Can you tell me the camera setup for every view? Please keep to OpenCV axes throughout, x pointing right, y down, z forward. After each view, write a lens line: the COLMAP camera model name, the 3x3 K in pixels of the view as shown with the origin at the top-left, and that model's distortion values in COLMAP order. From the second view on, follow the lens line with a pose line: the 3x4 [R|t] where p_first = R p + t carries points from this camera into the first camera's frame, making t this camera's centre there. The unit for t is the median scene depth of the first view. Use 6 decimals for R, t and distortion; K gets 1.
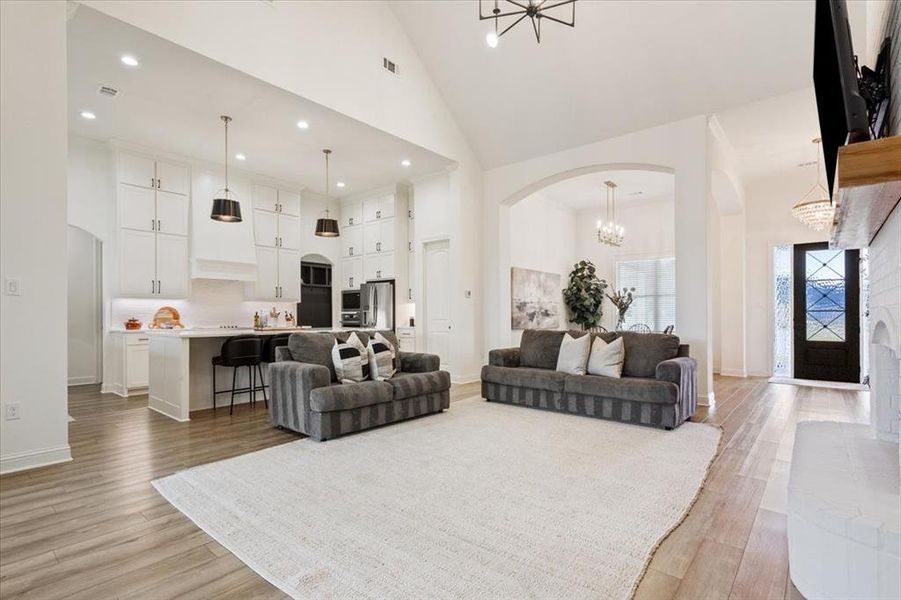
lens RADIAL K [[443.5, 0, 449.2], [0, 443.5, 316.2], [0, 0, 1]] dist [-0.013019, 0.000544]
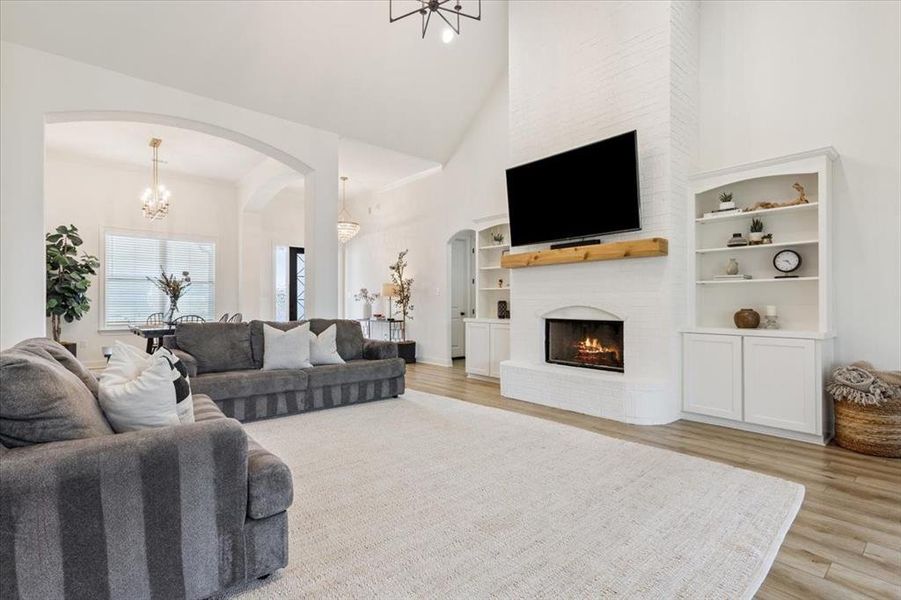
lens RADIAL K [[430.6, 0, 446.5], [0, 430.6, 297.9], [0, 0, 1]] dist [-0.016351, 0.006241]
pose [[0.171415, 0.009774, 0.985150, -0.396050], [0.003495, 0.999938, -0.010529, -0.001570], [-0.985193, 0.005248, 0.171370, 0.413460]]
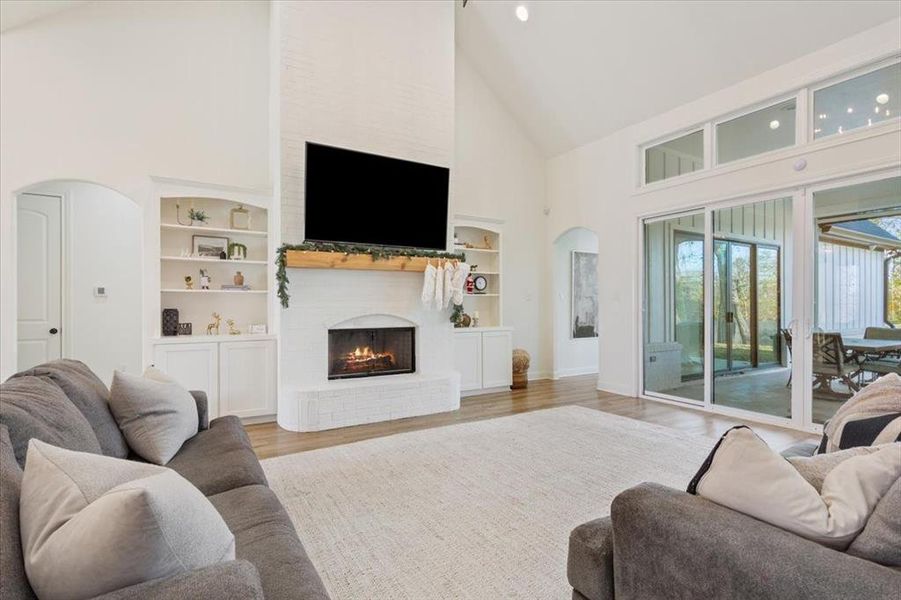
lens RADIAL K [[430.6, 0, 444.2], [0, 430.6, 308.6], [0, 0, 1]] dist [-0.016351, 0.006241]
pose [[-0.938787, -0.001453, 0.344495, 0.027335], [0.002514, 0.999936, 0.011067, -0.012736], [-0.344489, 0.011256, -0.938723, 0.982983]]
